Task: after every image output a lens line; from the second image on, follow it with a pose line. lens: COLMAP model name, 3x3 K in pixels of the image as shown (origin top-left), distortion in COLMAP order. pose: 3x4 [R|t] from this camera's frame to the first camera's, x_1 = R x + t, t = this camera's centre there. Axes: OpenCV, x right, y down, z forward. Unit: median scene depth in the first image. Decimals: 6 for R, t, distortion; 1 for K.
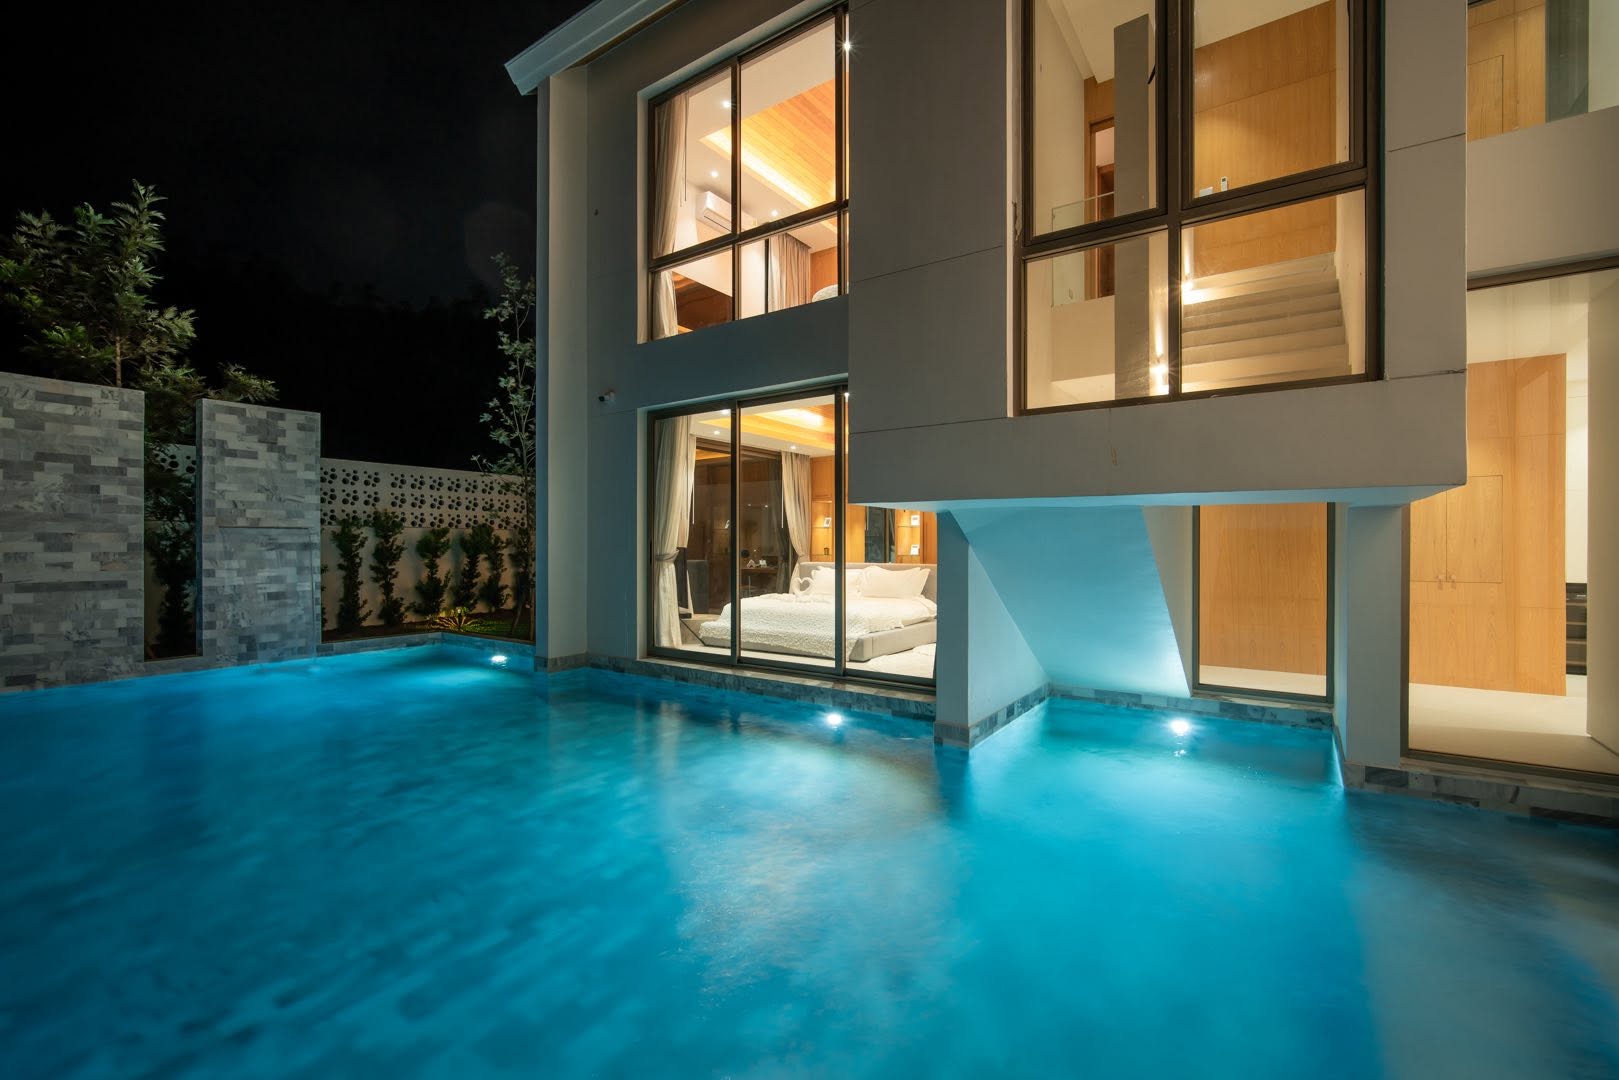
lens RADIAL K [[699.5, 0, 812.3], [0, 699.5, 546.1], [0, 0, 1]] dist [-0.015121, 0.004952]
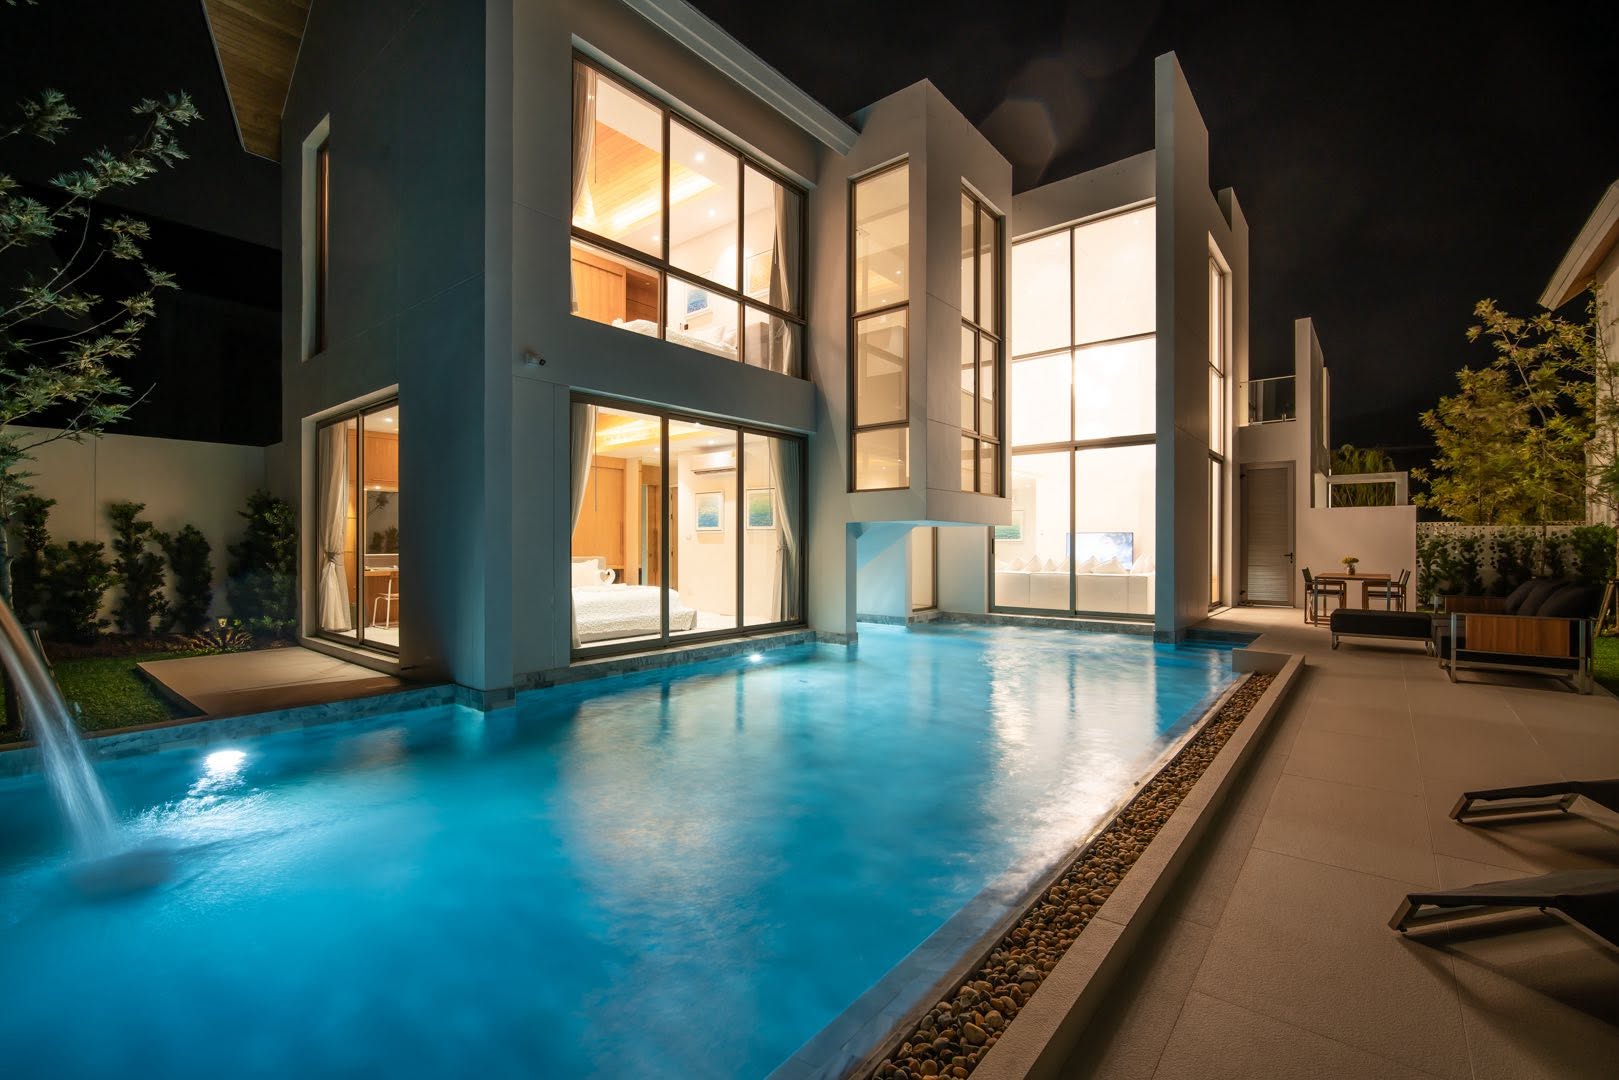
lens RADIAL K [[699.5, 0, 812.3], [0, 699.5, 546.1], [0, 0, 1]] dist [-0.015121, 0.004952]
pose [[0.076463, -0.005938, 0.997055, -1.153832], [-0.000156, 0.999982, 0.005967, 0.003020], [-0.997072, -0.000612, 0.076461, 0.640936]]
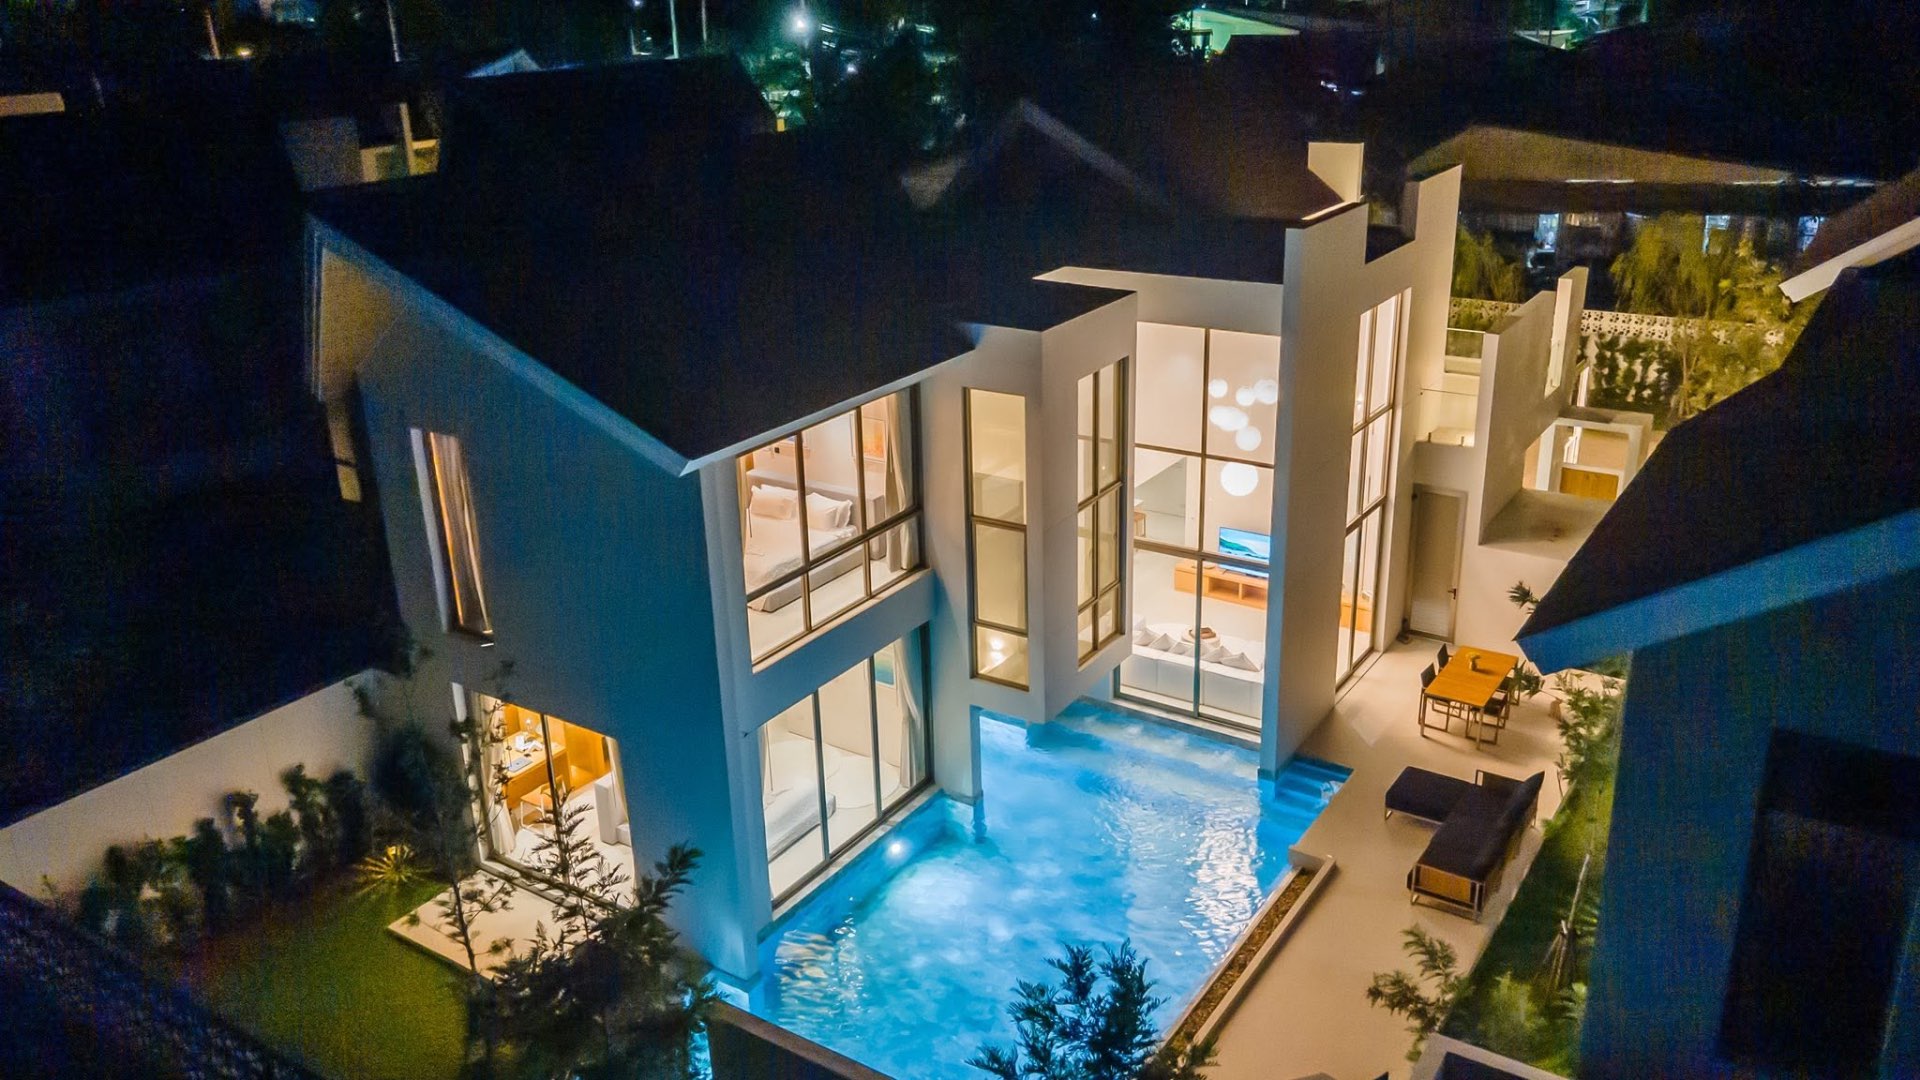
lens RADIAL K [[1516.8, 0, 919.7], [0, 1516.8, 536.0], [0, 0, 1]] dist [0.034085, -0.001716]
pose [[-0.005718, -0.359472, 0.933138, -2.470402], [0.040694, 0.932297, 0.359397, -1.382598], [-0.999155, 0.040028, 0.009298, 0.734145]]
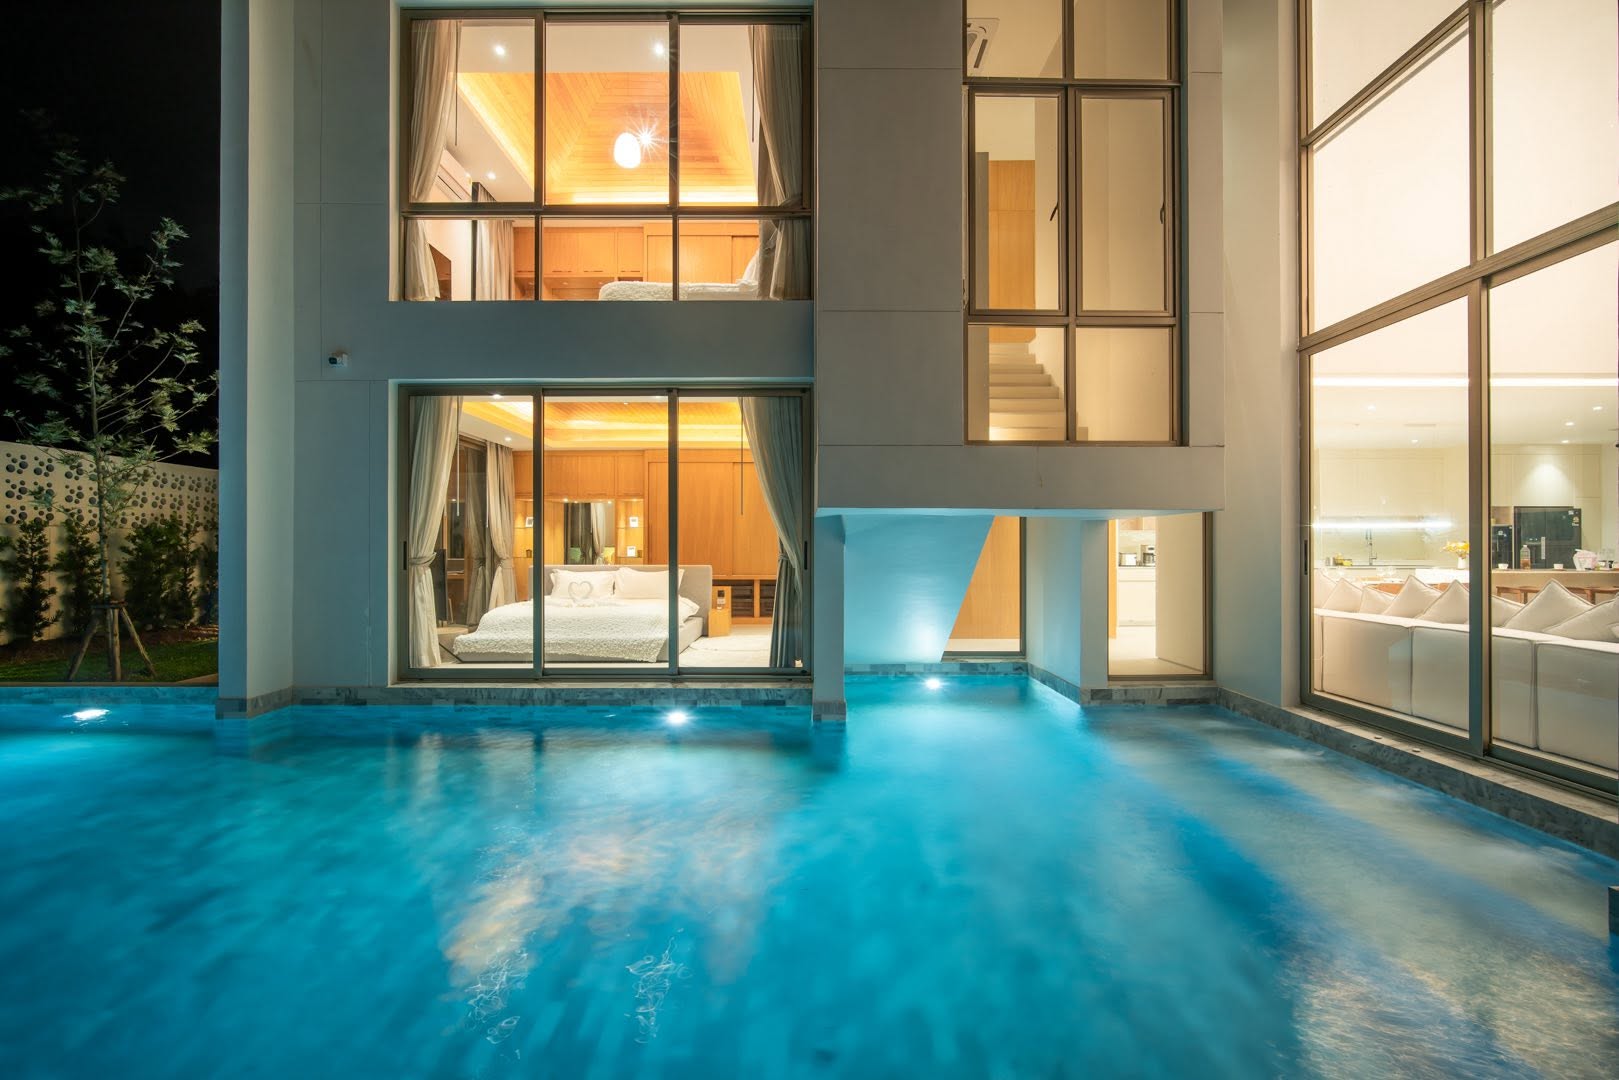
lens RADIAL K [[699.5, 0, 812.3], [0, 699.5, 546.1], [0, 0, 1]] dist [-0.015121, 0.004952]
pose [[0.817885, -0.000517, 0.575382, -0.323096], [0.002569, 0.999993, -0.002753, 0.001827], [-0.575377, 0.003730, 0.817880, 0.050300]]
